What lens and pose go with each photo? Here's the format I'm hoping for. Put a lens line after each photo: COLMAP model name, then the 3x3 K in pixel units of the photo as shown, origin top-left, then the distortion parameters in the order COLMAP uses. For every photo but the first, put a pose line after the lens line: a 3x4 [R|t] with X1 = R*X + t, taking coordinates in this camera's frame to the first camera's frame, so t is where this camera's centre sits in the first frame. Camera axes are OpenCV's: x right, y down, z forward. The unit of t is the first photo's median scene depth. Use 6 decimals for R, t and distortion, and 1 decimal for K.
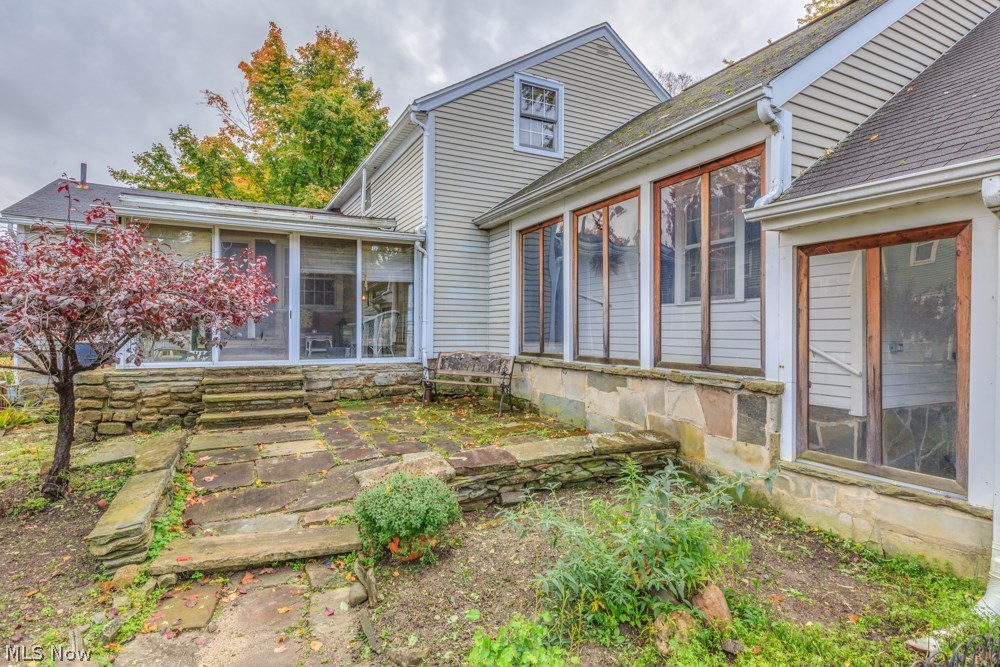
lens RADIAL K [[532.7, 0, 500.0], [0, 532.7, 333.5], [0, 0, 1]] dist [0.000053, 0.000190]
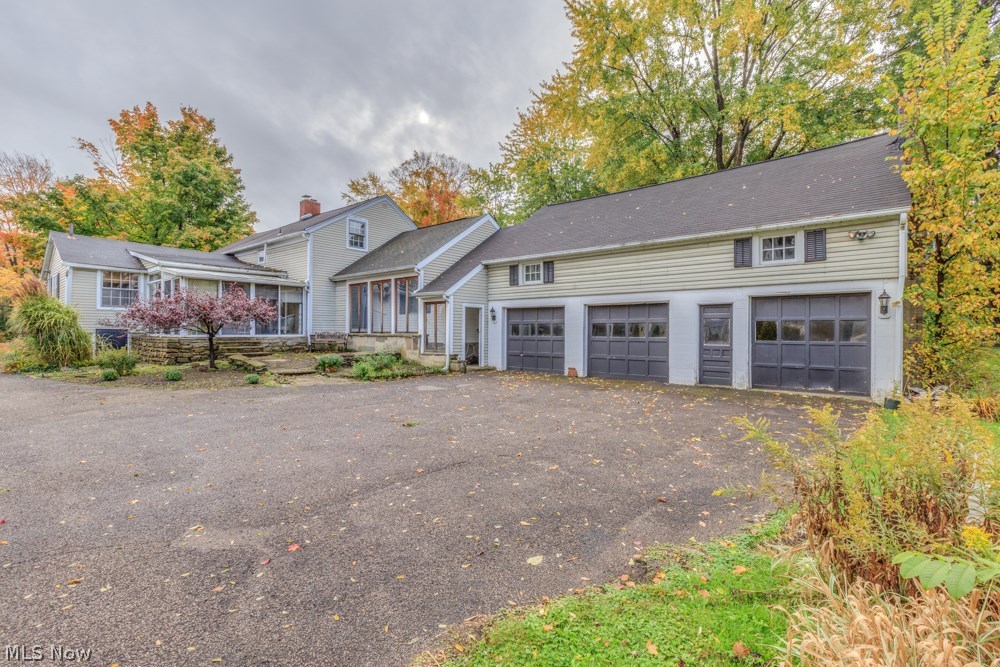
lens RADIAL K [[445.7, 0, 500.0], [0, 445.7, 333.5], [0, 0, 1]] dist [0.005512, 0.000380]
pose [[0.919849, -0.001222, 0.392272, -0.138761], [0.000754, 0.999999, 0.001349, 0.039782], [-0.392273, -0.000945, 0.919848, -1.235251]]
